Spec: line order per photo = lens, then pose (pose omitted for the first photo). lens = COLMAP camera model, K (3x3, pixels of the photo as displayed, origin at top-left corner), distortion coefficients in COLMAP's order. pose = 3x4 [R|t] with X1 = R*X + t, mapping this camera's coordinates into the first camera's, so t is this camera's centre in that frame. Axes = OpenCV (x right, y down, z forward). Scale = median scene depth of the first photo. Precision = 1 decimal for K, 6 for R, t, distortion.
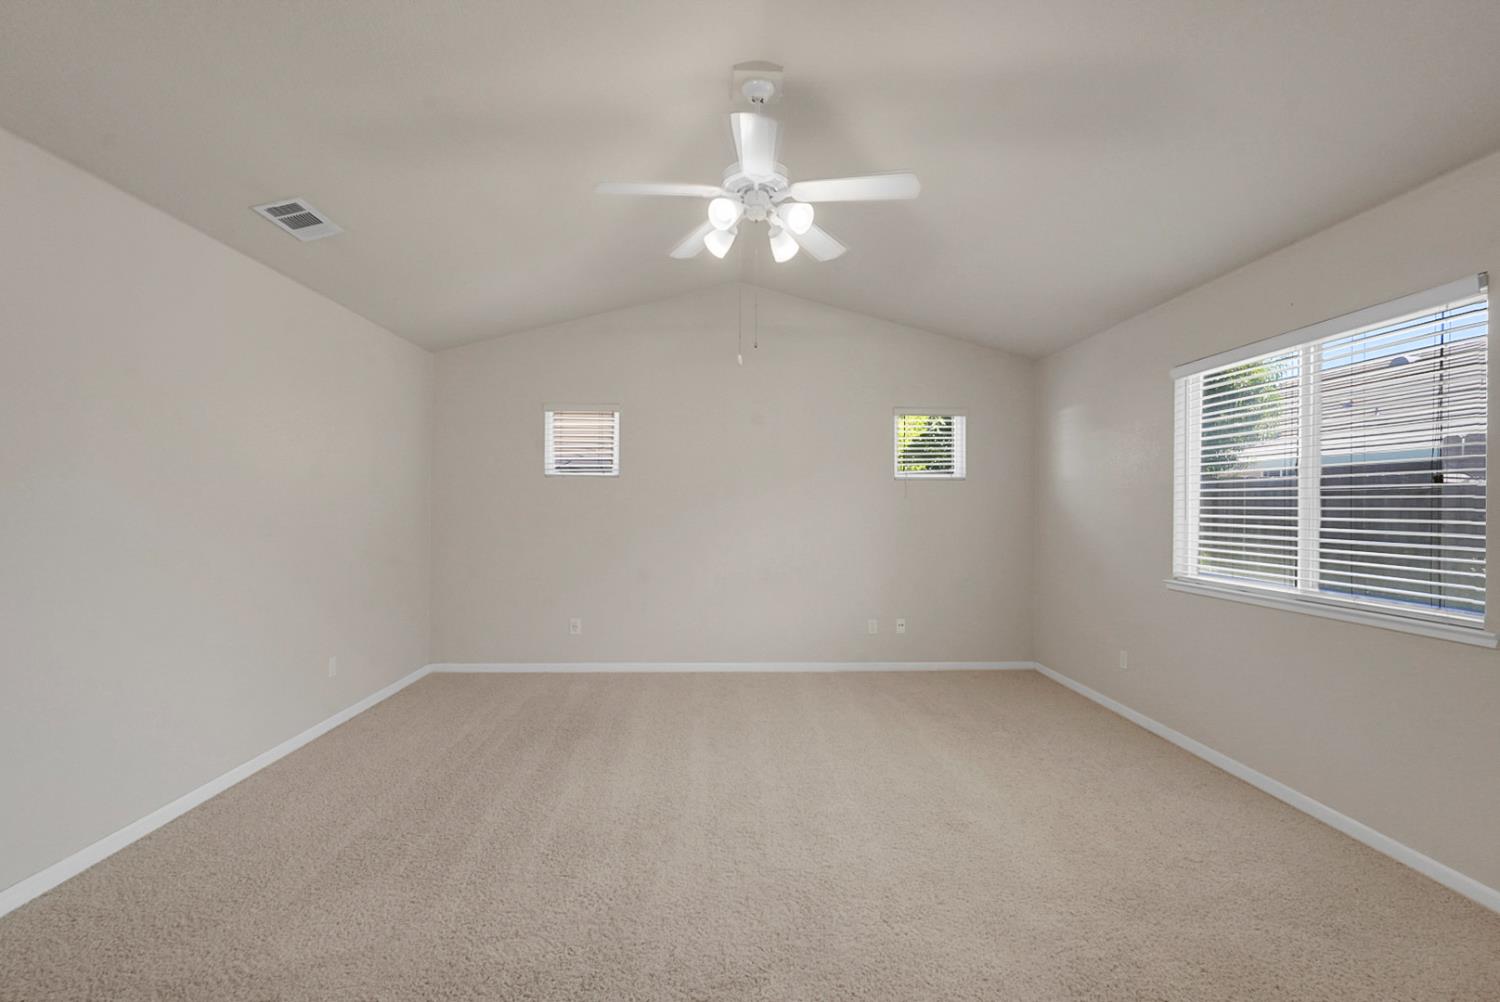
lens RADIAL K [[670.0, 0, 747.7], [0, 670.0, 509.3], [0, 0, 1]] dist [0.001949, 0.000771]
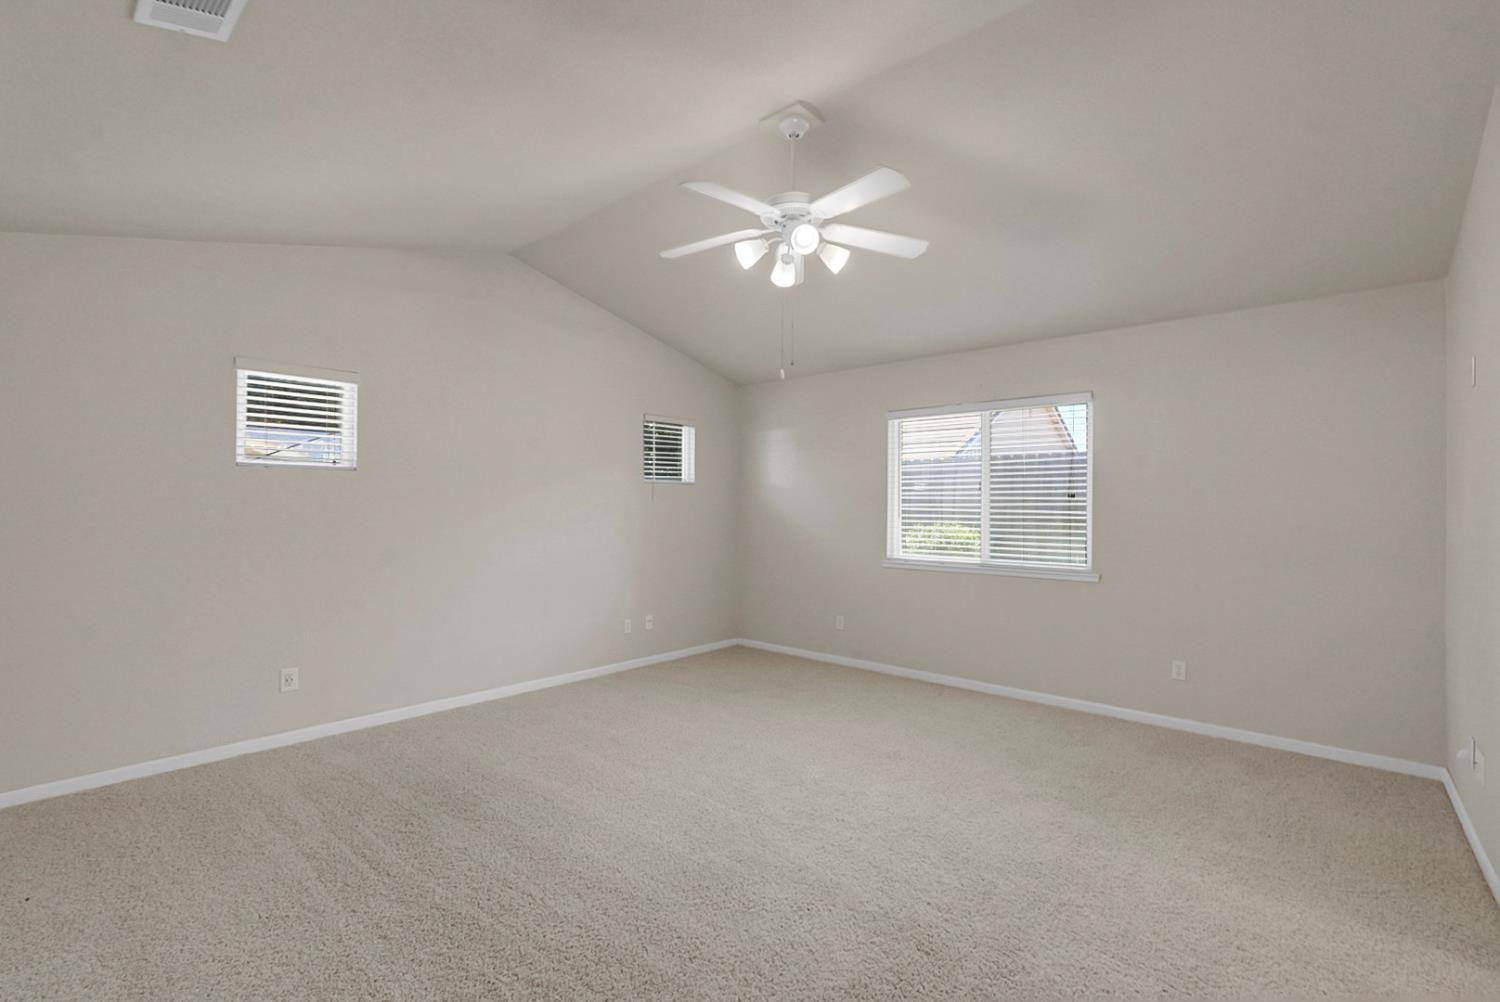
lens RADIAL K [[670.0, 0, 747.7], [0, 670.0, 509.3], [0, 0, 1]] dist [0.001949, 0.000771]
pose [[0.689996, -0.002905, 0.723808, -0.502909], [0.001829, 0.999996, 0.002269, -0.006150], [-0.723811, -0.000242, 0.689998, 0.188784]]
